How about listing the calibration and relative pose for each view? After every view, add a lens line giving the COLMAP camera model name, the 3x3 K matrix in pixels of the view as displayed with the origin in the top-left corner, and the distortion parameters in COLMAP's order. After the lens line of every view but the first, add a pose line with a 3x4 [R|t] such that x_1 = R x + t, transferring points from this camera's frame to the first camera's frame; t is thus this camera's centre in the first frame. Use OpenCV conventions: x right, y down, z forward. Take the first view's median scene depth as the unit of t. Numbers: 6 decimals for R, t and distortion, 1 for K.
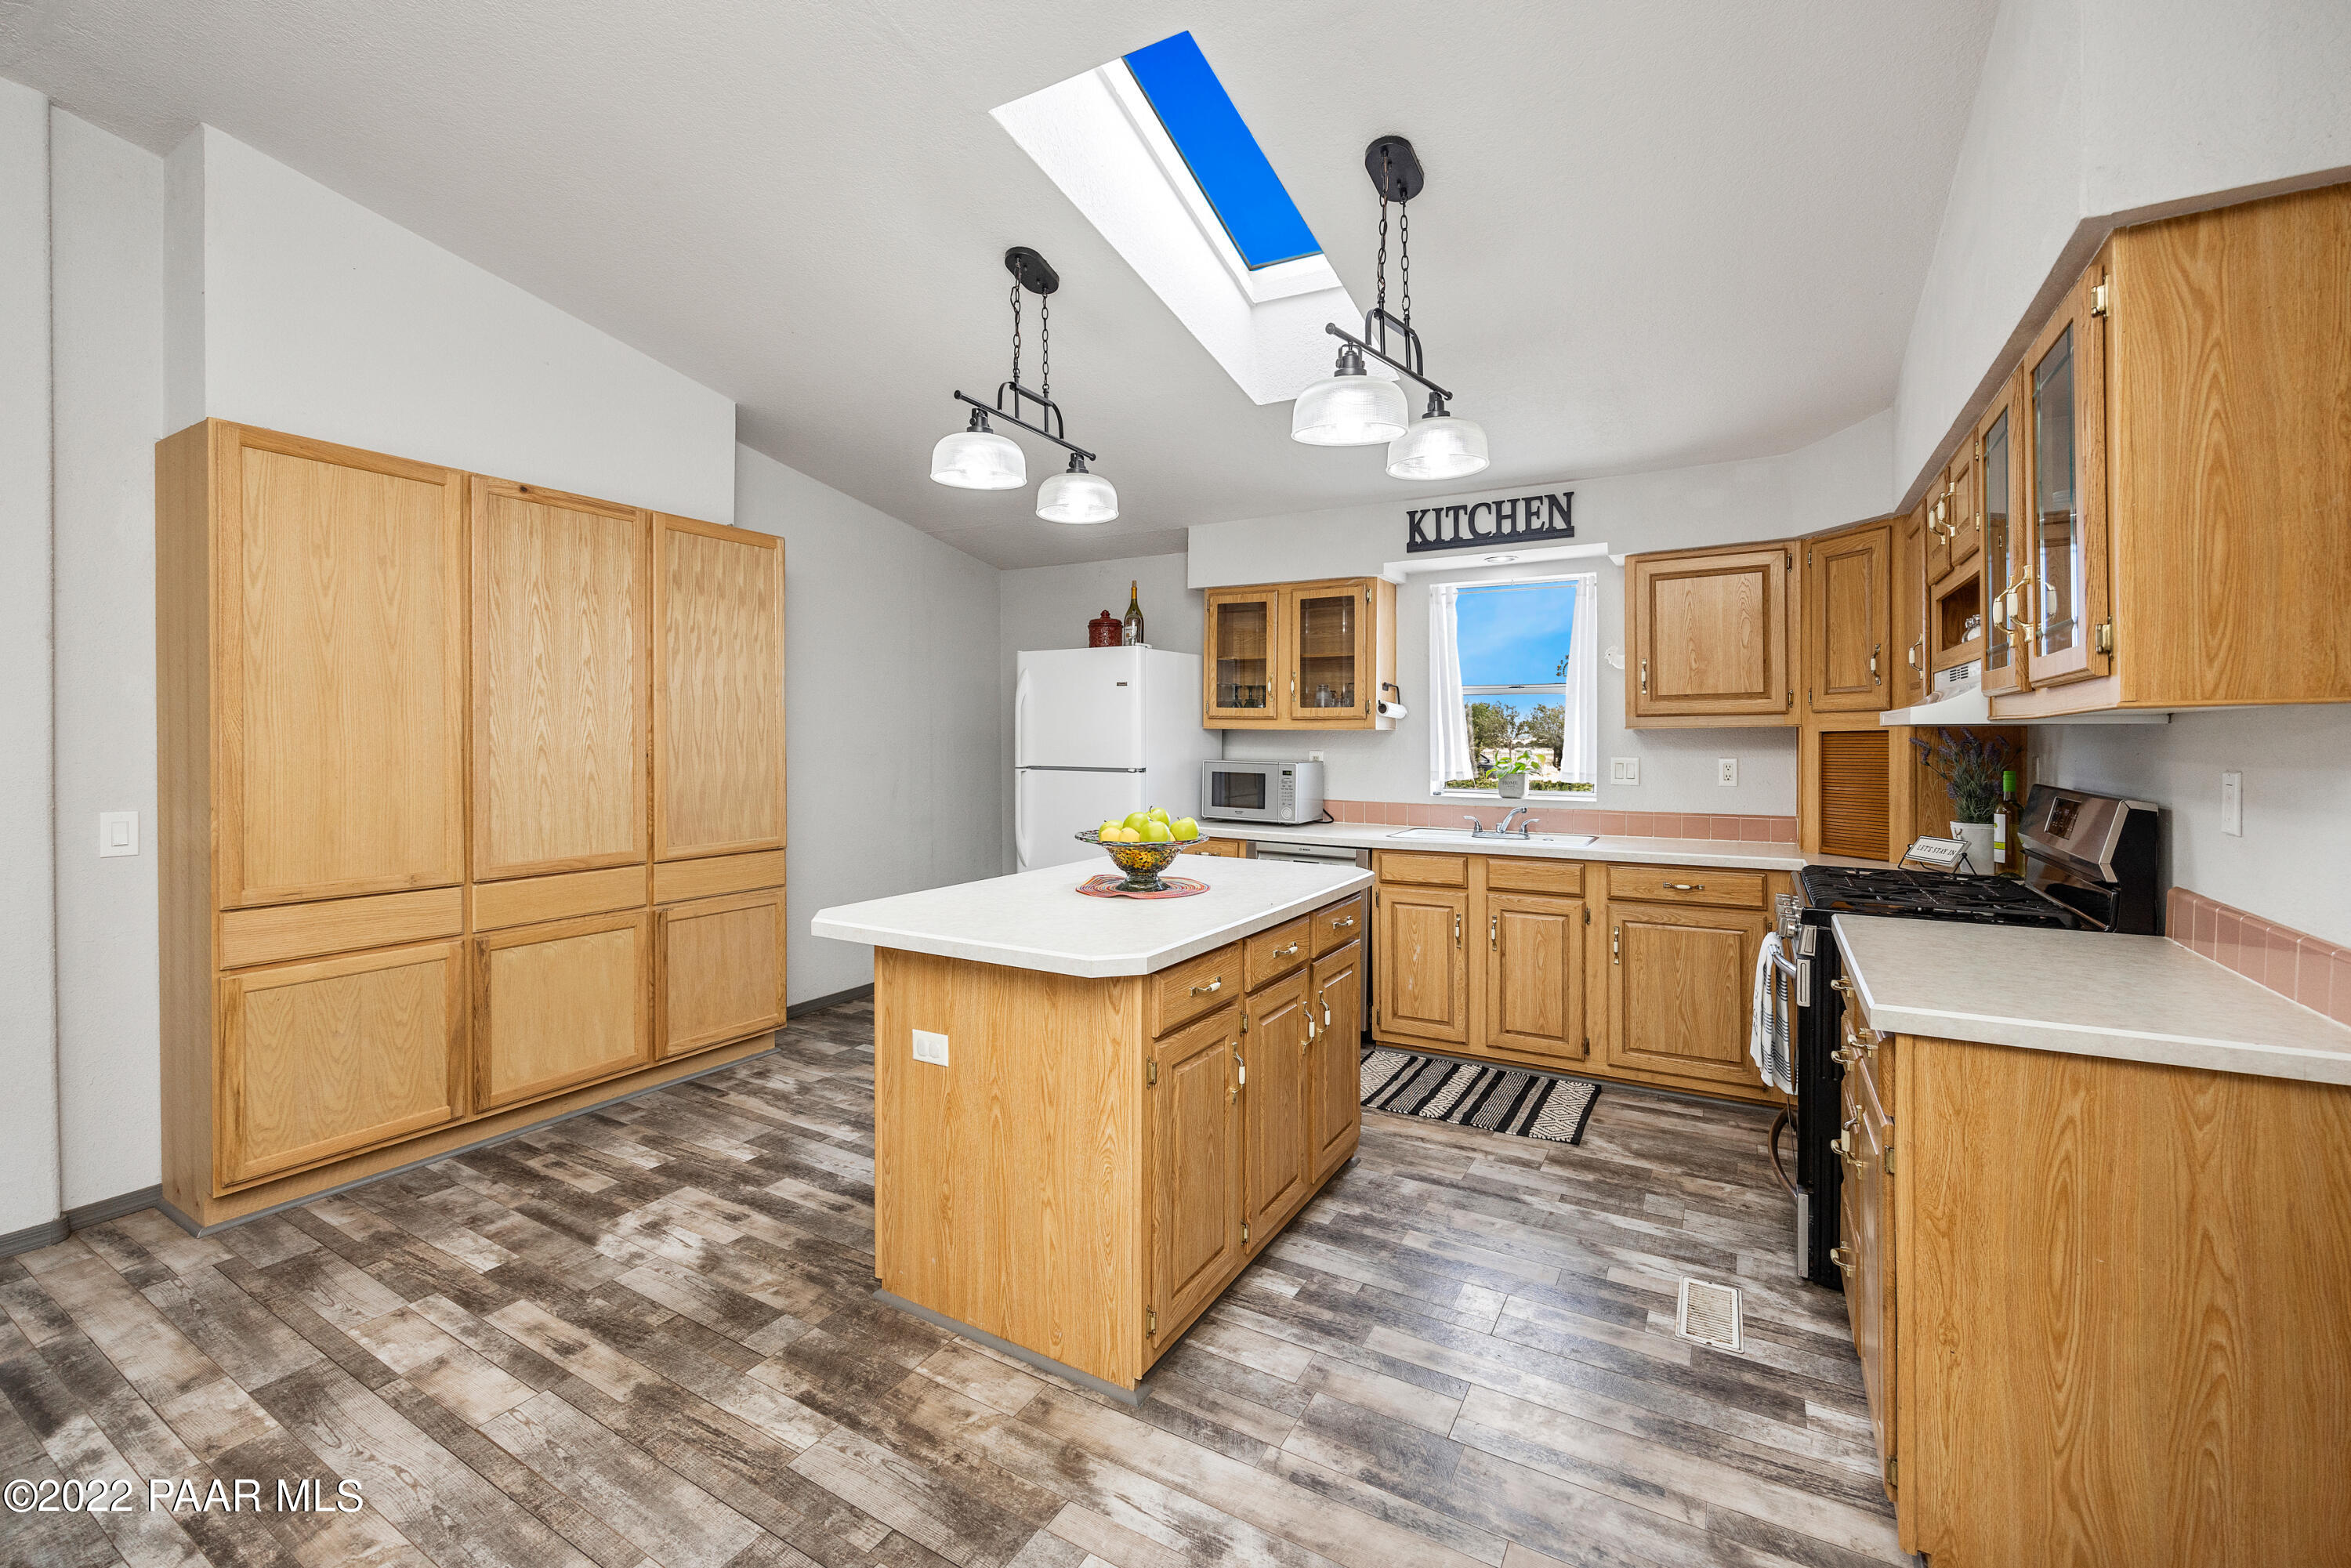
lens RADIAL K [[980.9, 0, 1143.7], [0, 980.9, 747.9], [0, 0, 1]] dist [-0.003118, 0.000318]
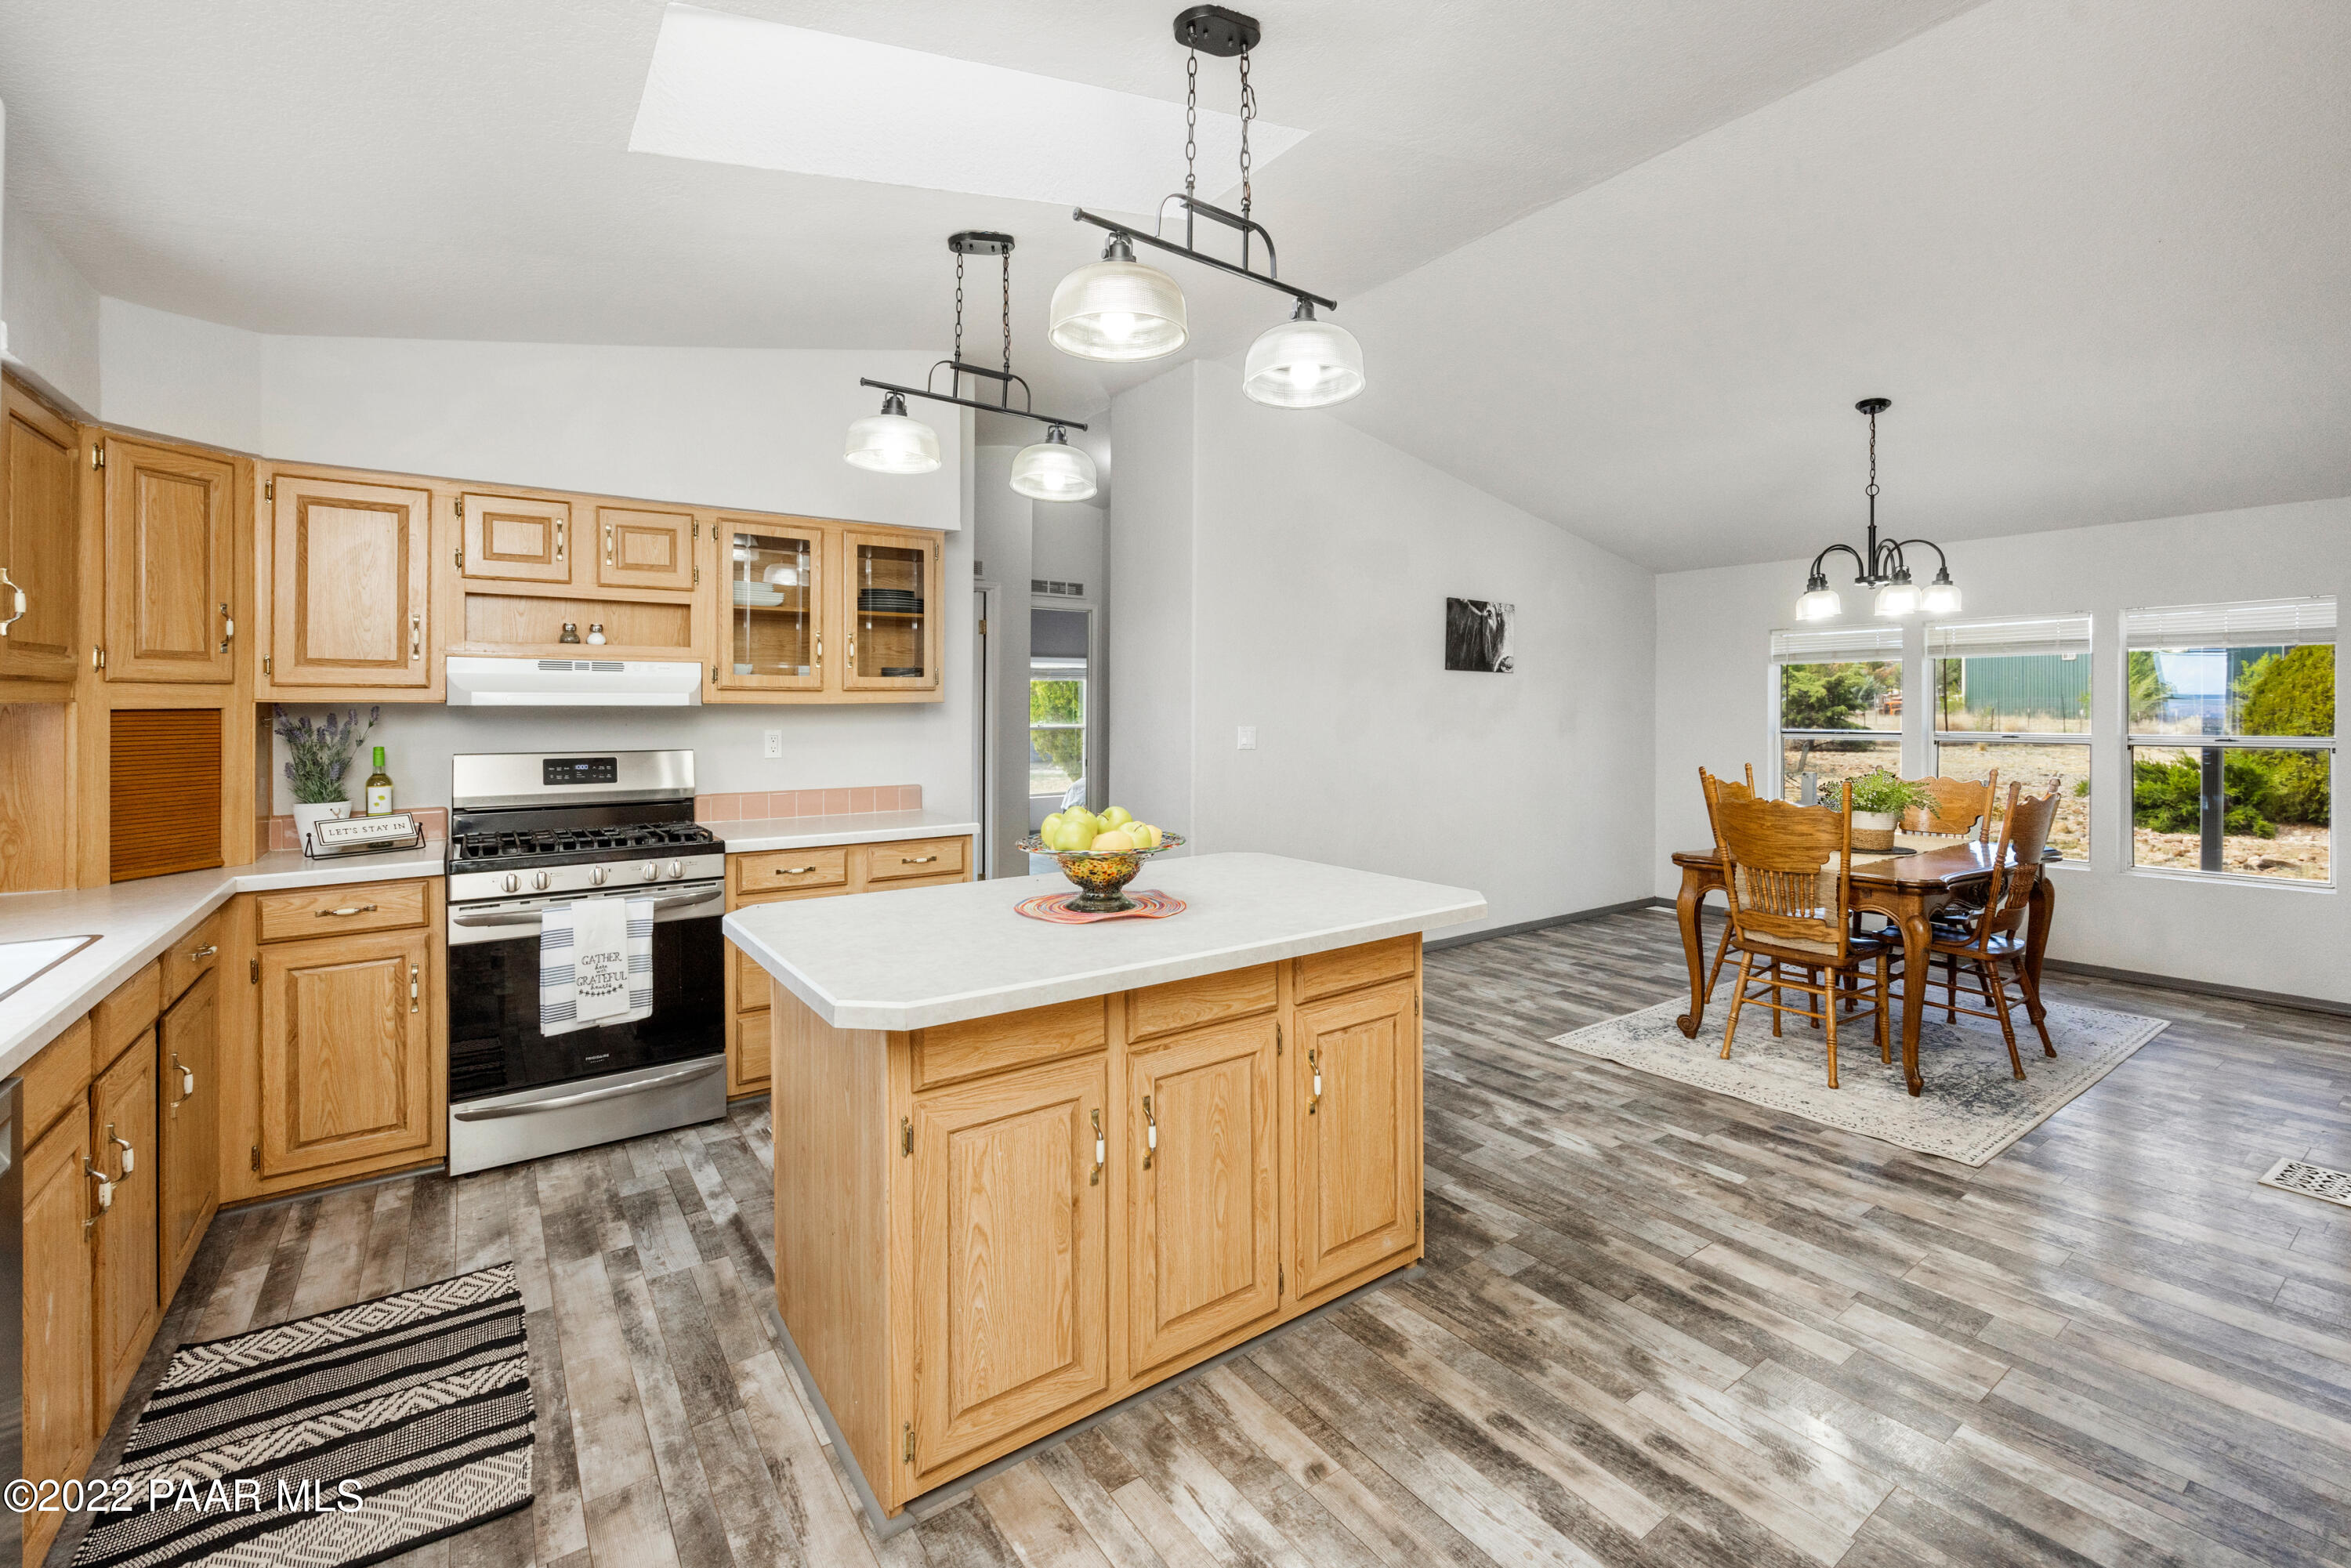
lens RADIAL K [[1022.9, 0, 1205.4], [0, 1022.9, 705.5], [0, 0, 1]] dist [-0.001917, 0.000395]
pose [[-0.935878, 0.003989, 0.352302, -0.283126], [0.007351, 0.999939, 0.008207, -0.018553], [-0.352247, 0.010270, -0.935851, 1.332266]]
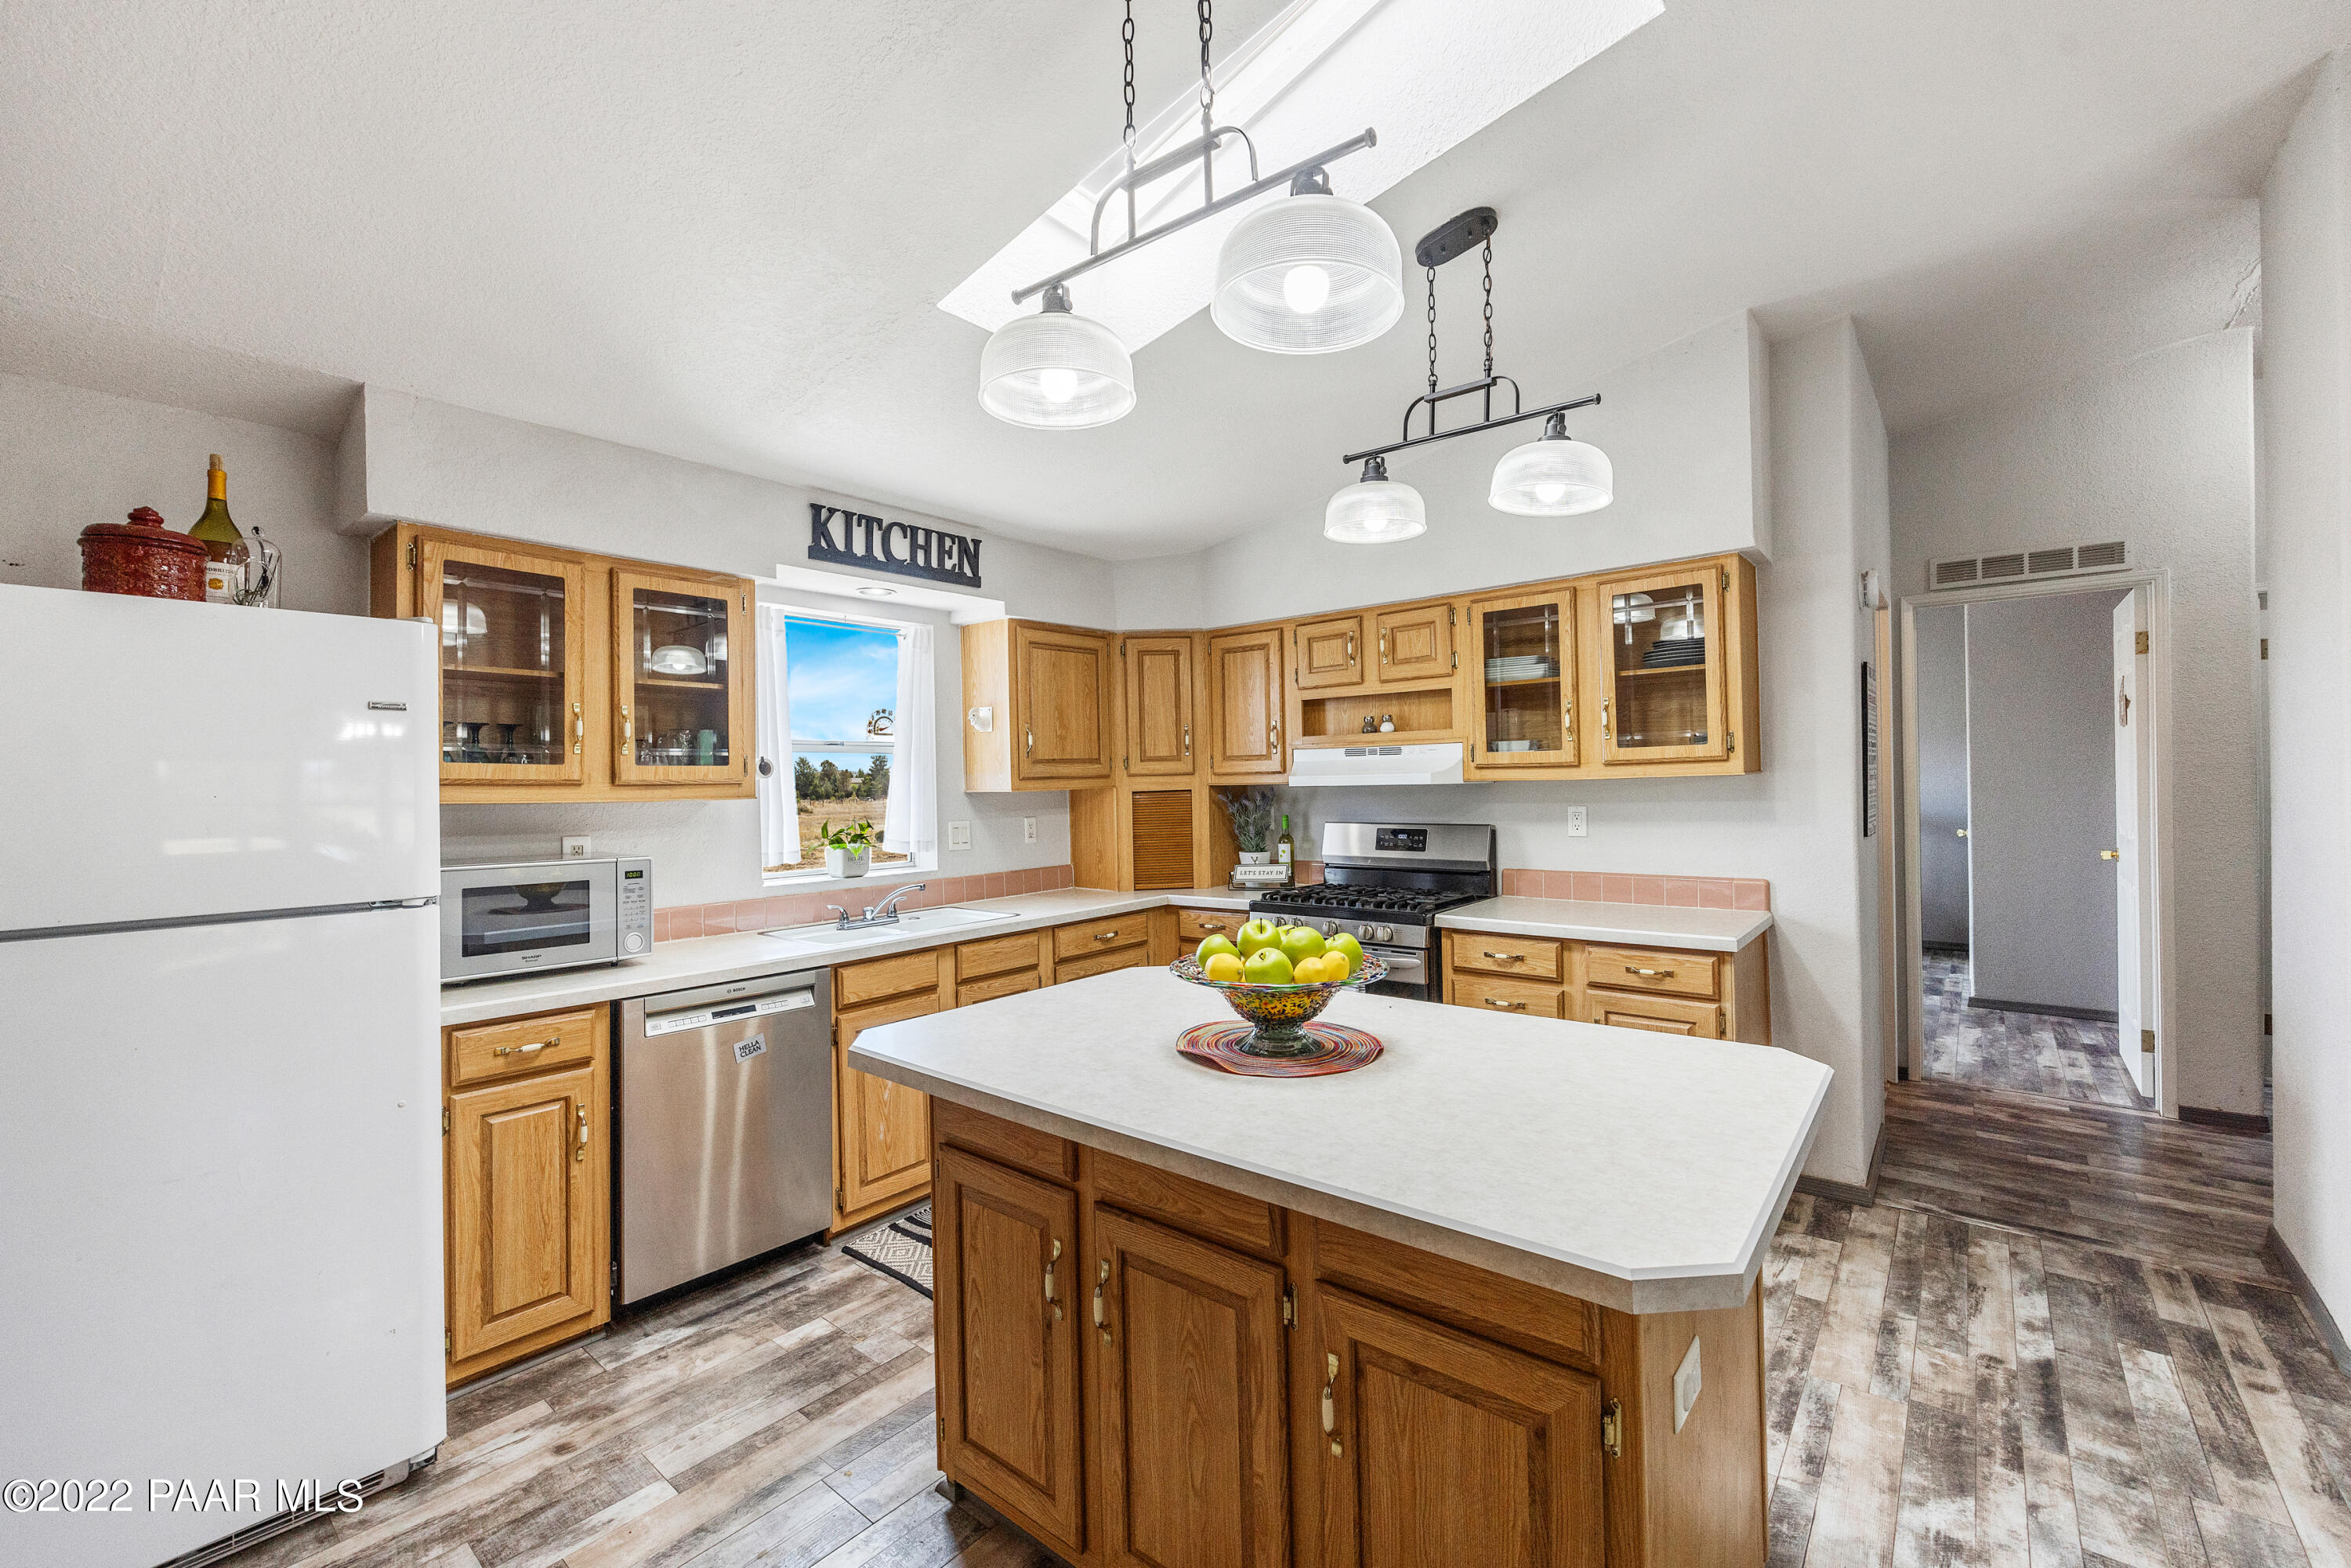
lens RADIAL K [[980.9, 0, 1162.0], [0, 980.9, 777.9], [0, 0, 1]] dist [-0.003118, 0.000318]
pose [[0.136249, 0.001210, 0.990674, -0.500866], [0.033003, 0.999439, -0.005759, -0.024120], [-0.990125, 0.033480, 0.136133, 0.752640]]
